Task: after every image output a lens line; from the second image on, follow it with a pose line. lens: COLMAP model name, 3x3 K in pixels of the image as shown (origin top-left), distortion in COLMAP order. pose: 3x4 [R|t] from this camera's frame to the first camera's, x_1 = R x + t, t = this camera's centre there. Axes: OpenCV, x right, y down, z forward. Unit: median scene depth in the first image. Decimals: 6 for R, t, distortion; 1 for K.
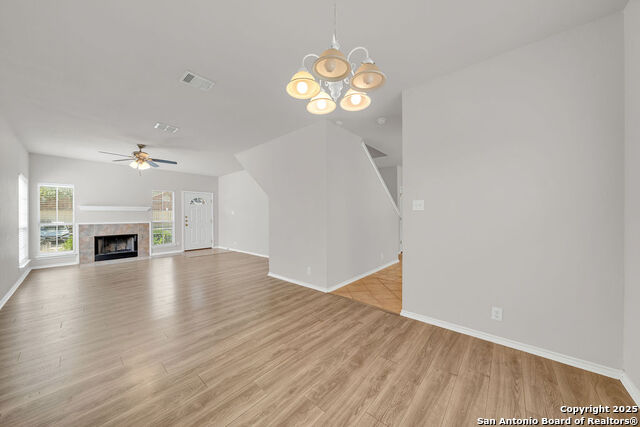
lens RADIAL K [[218.2, 0, 318.8], [0, 218.2, 215.1], [0, 0, 1]] dist [-0.000531, -0.000003]
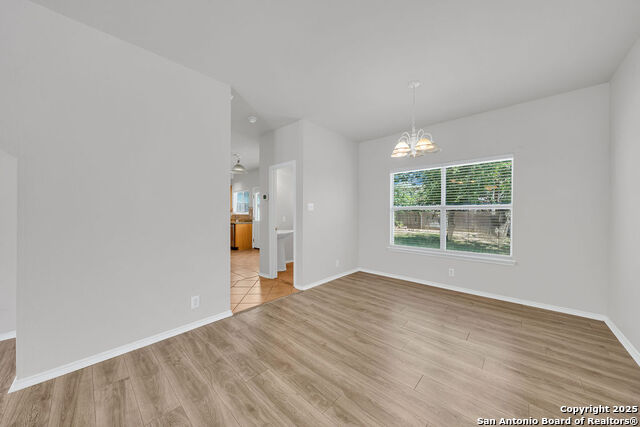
lens RADIAL K [[218.2, 0, 318.8], [0, 218.2, 215.1], [0, 0, 1]] dist [-0.000531, -0.000003]
pose [[0.023151, 0.010237, 0.999680, -0.969746], [0.006955, 0.999922, -0.010401, 0.022024], [-0.999708, 0.007194, 0.023078, 0.915272]]
